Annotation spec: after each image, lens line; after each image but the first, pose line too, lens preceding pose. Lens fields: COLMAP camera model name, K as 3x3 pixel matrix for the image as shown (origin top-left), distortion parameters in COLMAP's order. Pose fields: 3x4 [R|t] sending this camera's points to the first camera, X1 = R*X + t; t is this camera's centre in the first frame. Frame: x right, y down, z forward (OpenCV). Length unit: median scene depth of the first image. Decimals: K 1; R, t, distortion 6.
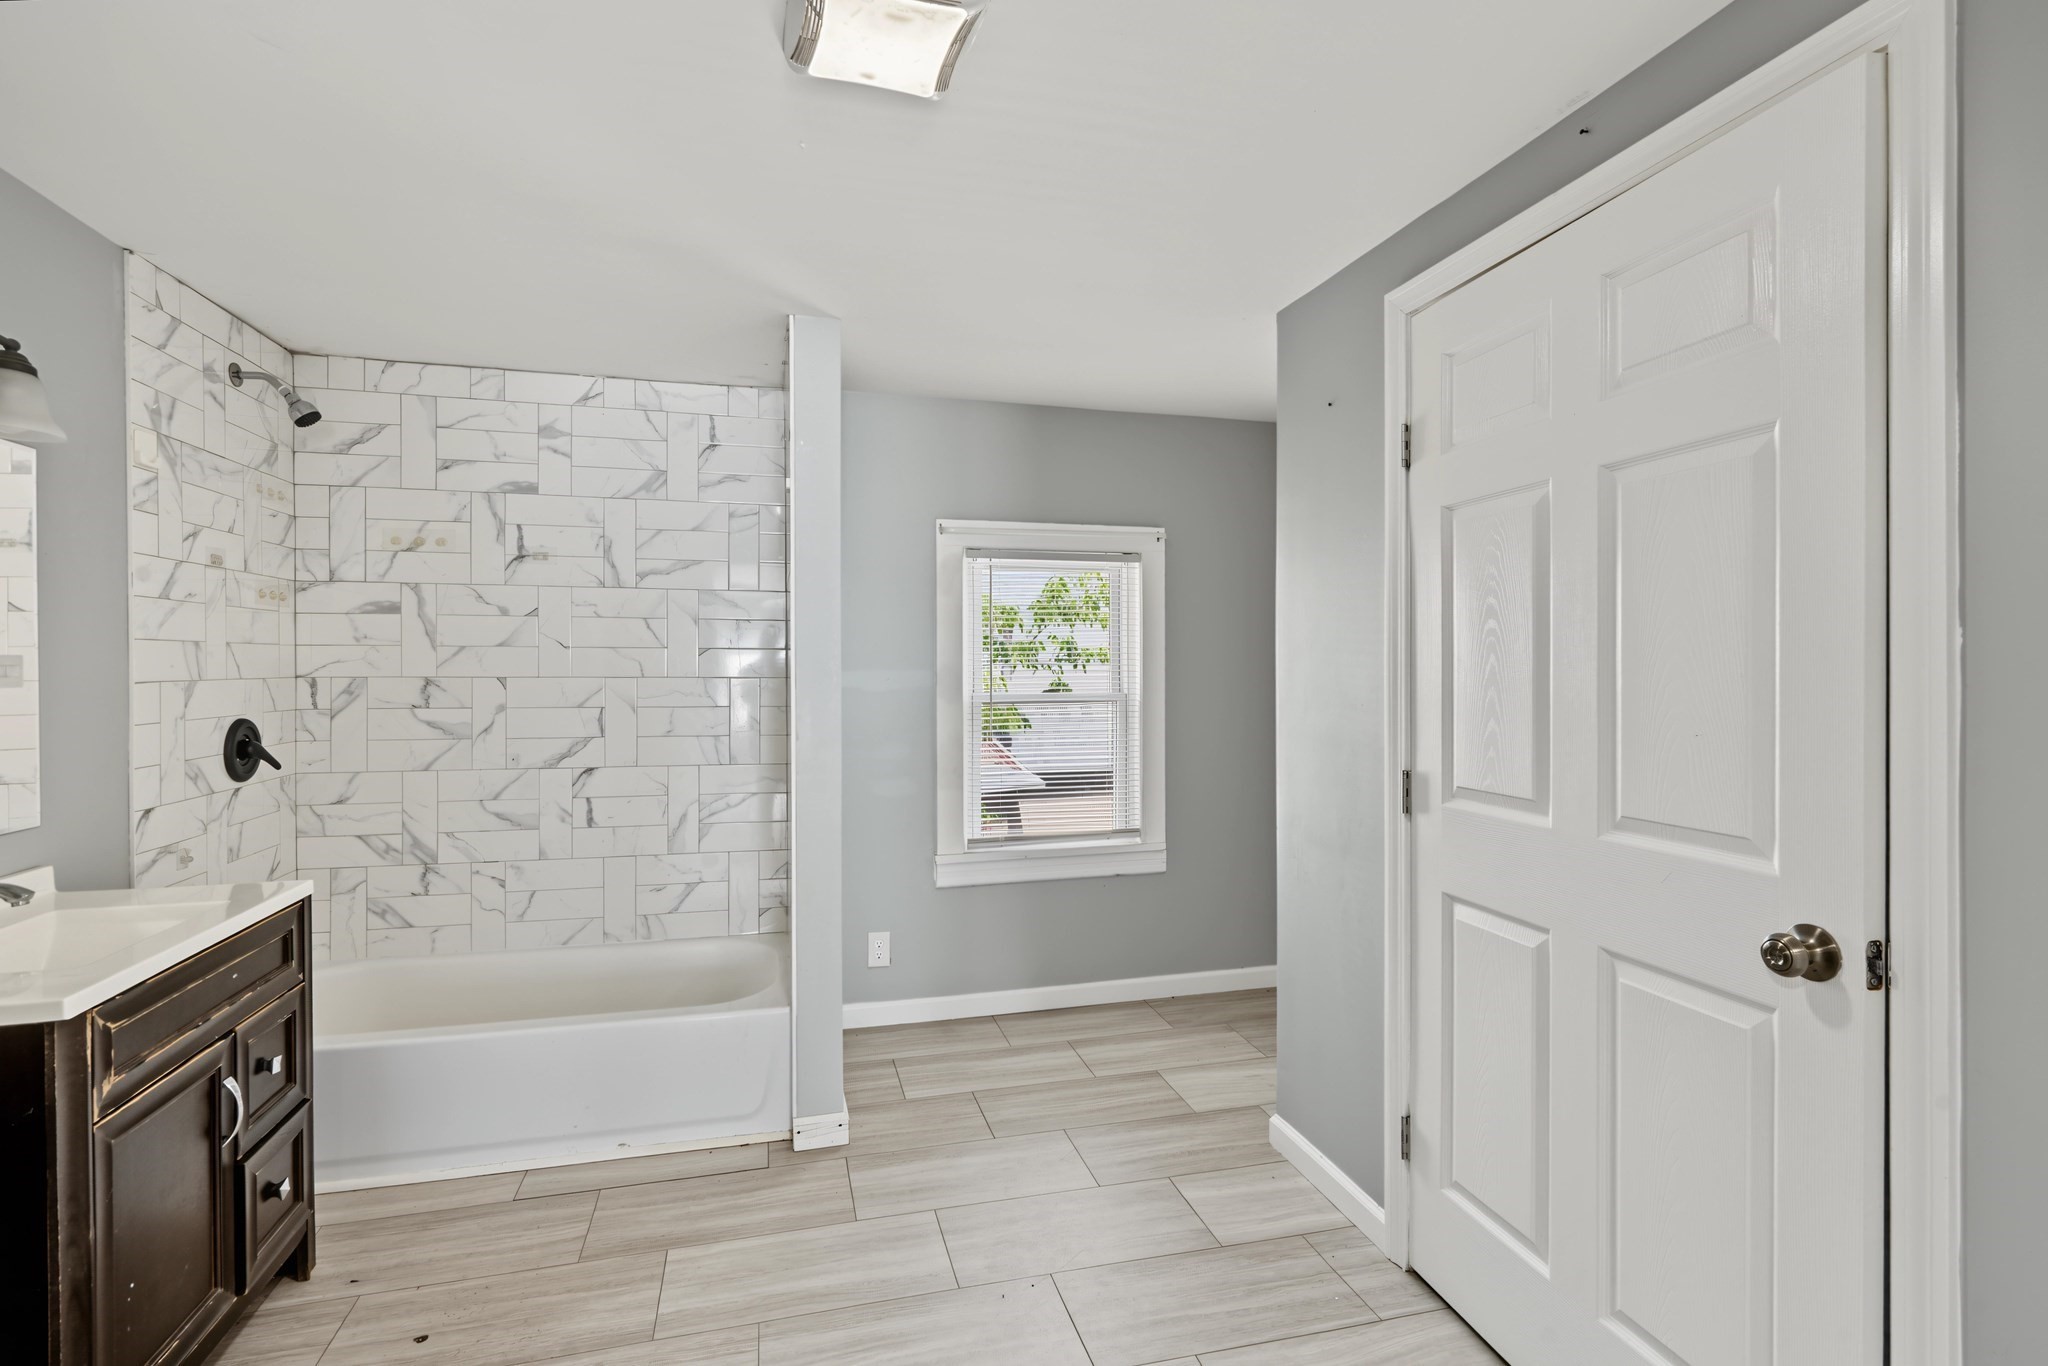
lens RADIAL K [[957.4, 0, 1017.2], [0, 957.4, 673.9], [0, 0, 1]] dist [-0.000919, 0.000422]
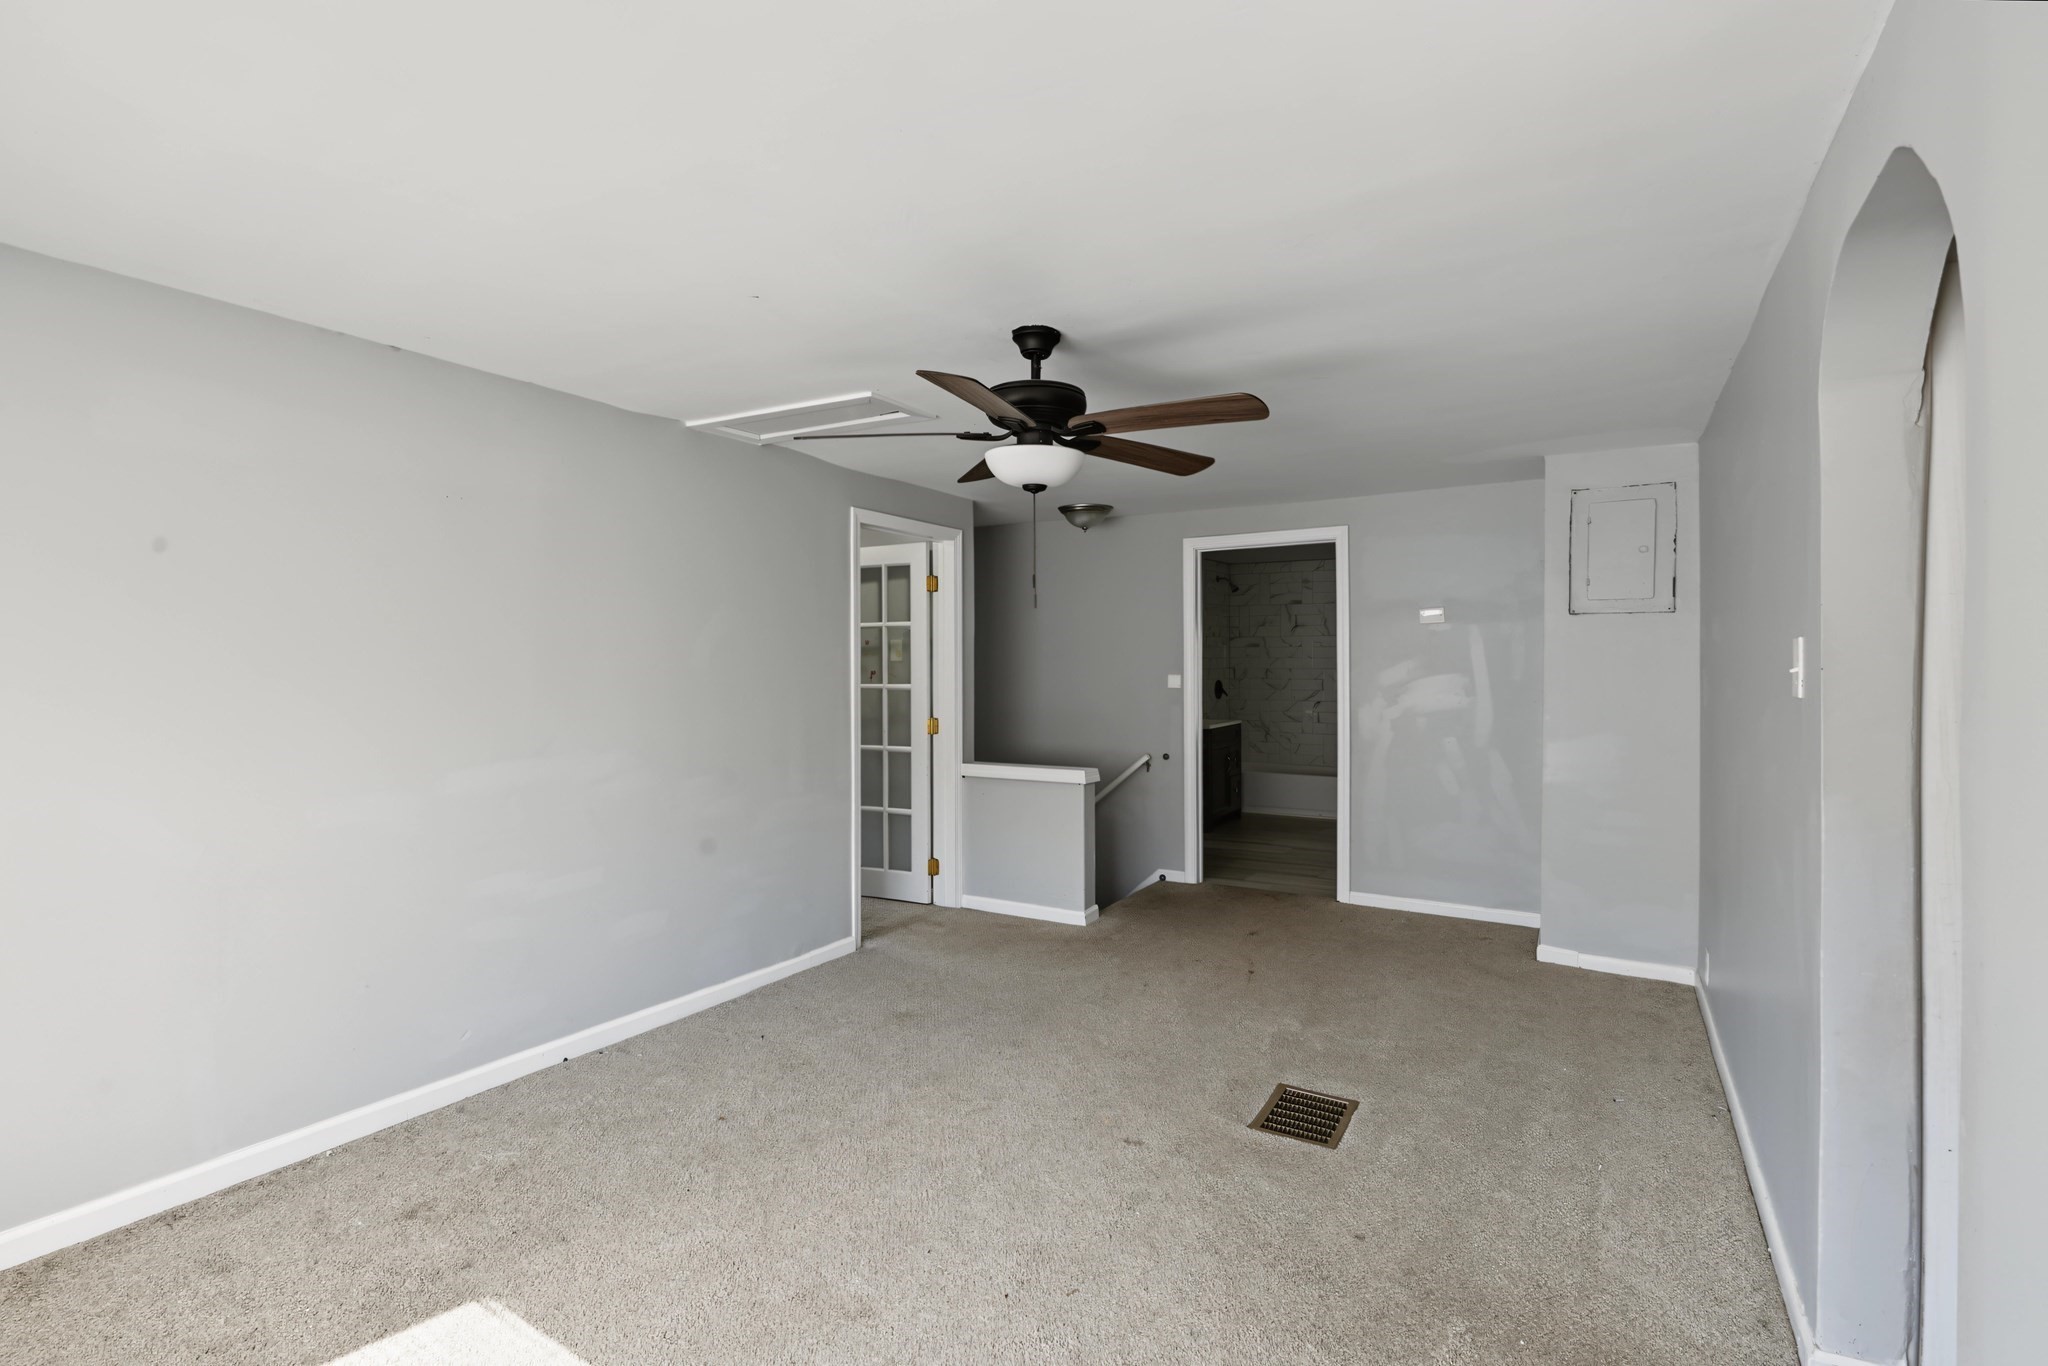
lens RADIAL K [[938.8, 0, 1023.0], [0, 938.8, 678.1], [0, 0, 1]] dist [-0.001541, 0.001102]
pose [[0.703295, 0.007149, -0.710862, 0.938564], [-0.003937, 0.999973, 0.006161, 0.018872], [0.710887, -0.001535, 0.703304, -1.614313]]
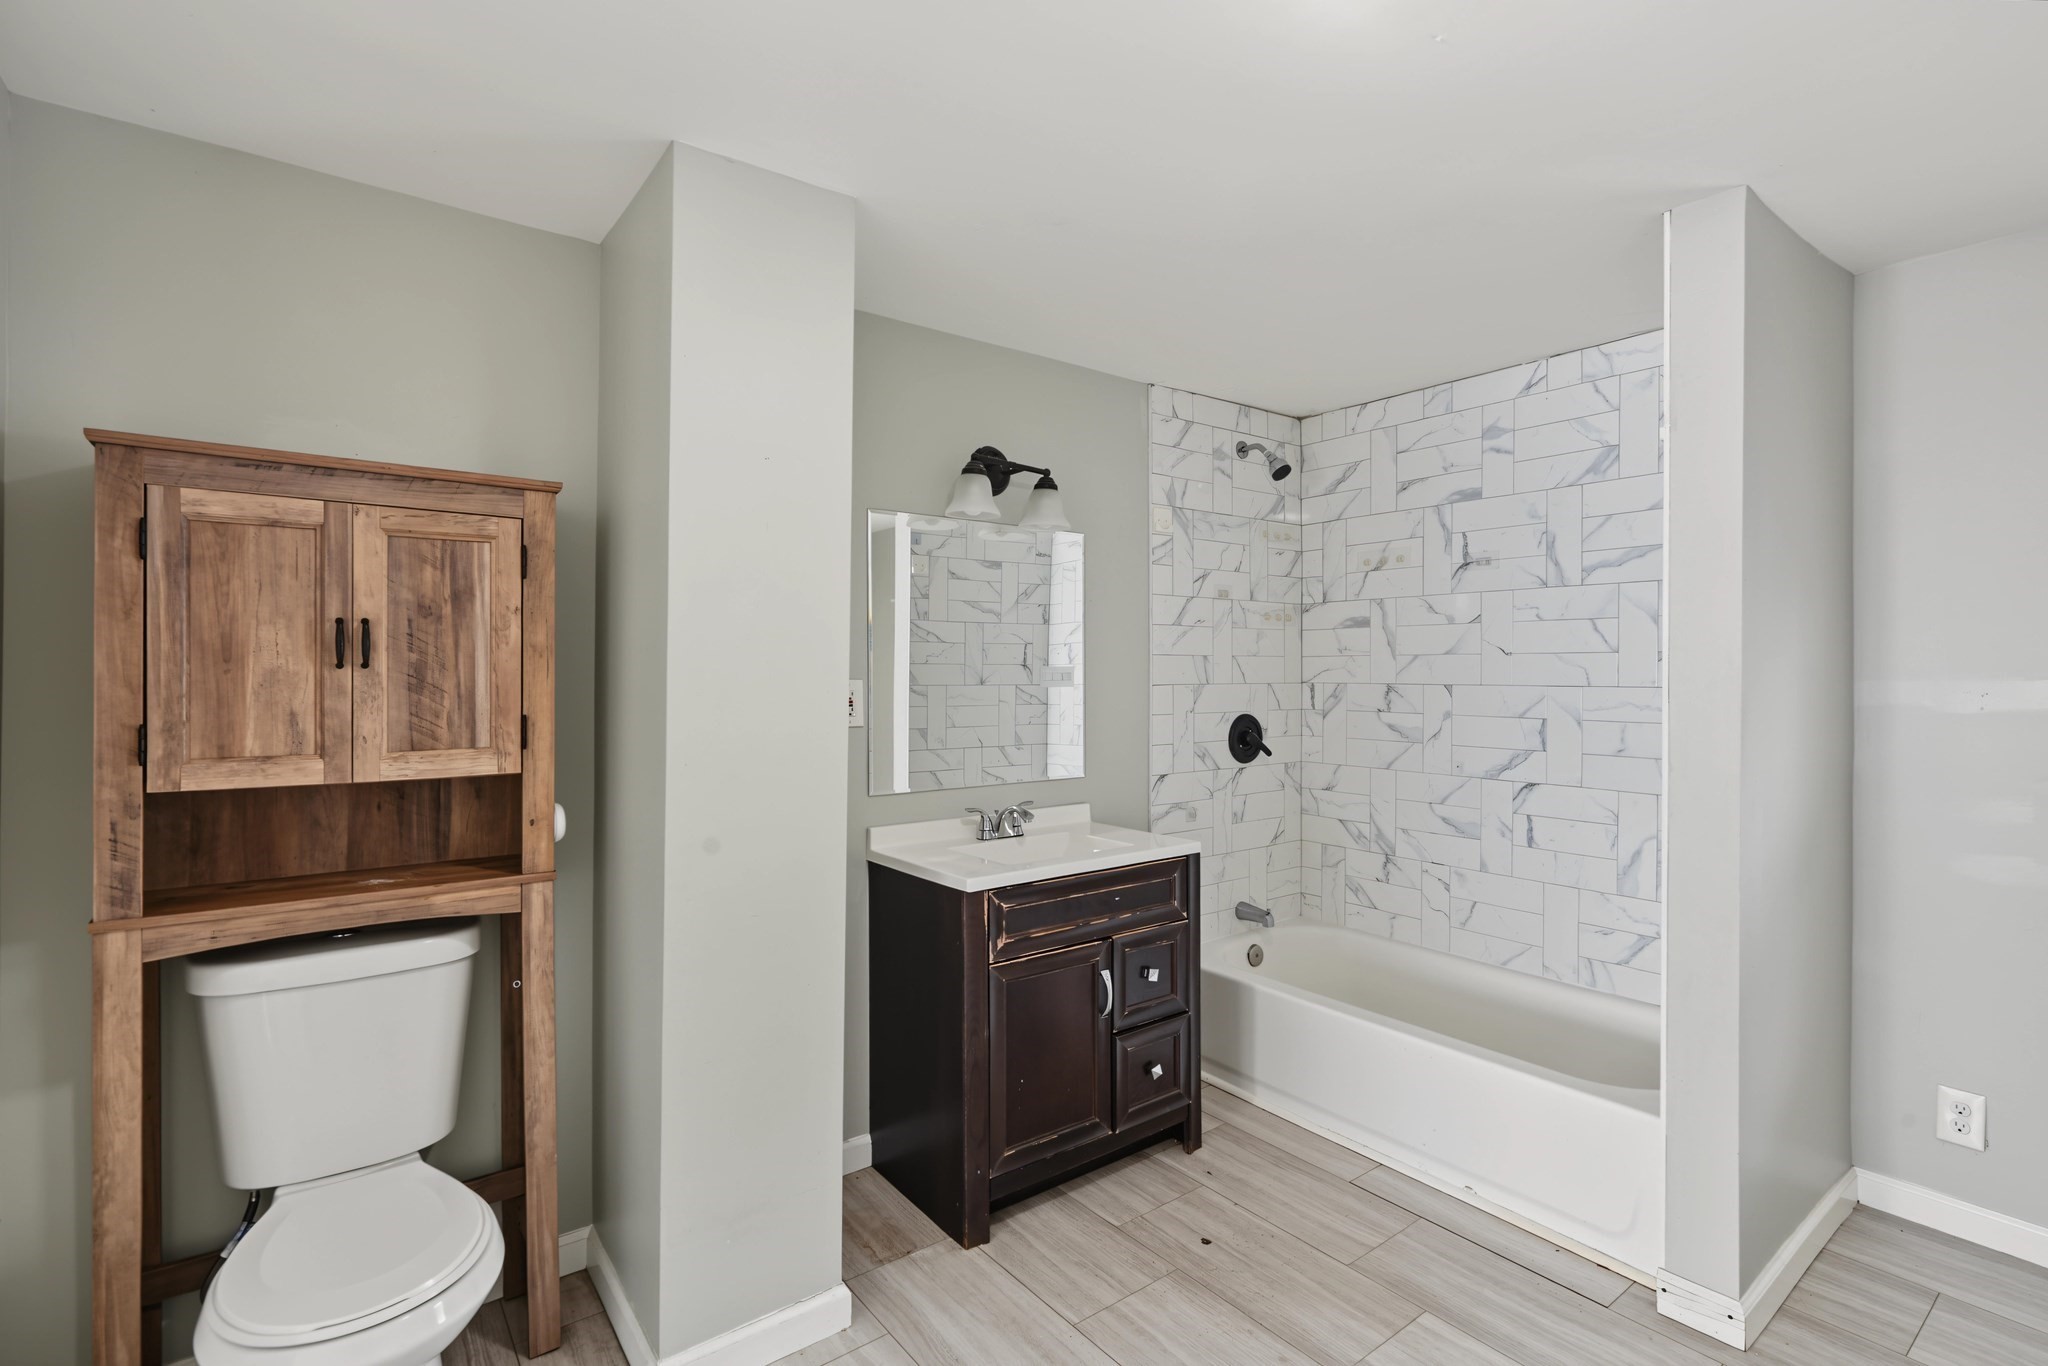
lens RADIAL K [[938.8, 0, 1023.0], [0, 938.8, 678.1], [0, 0, 1]] dist [-0.001541, 0.001102]
pose [[0.384958, 0.003431, -0.922928, 0.218100], [-0.007965, 0.999968, 0.000395, -0.000293], [0.922900, 0.007199, 0.384973, 0.206200]]
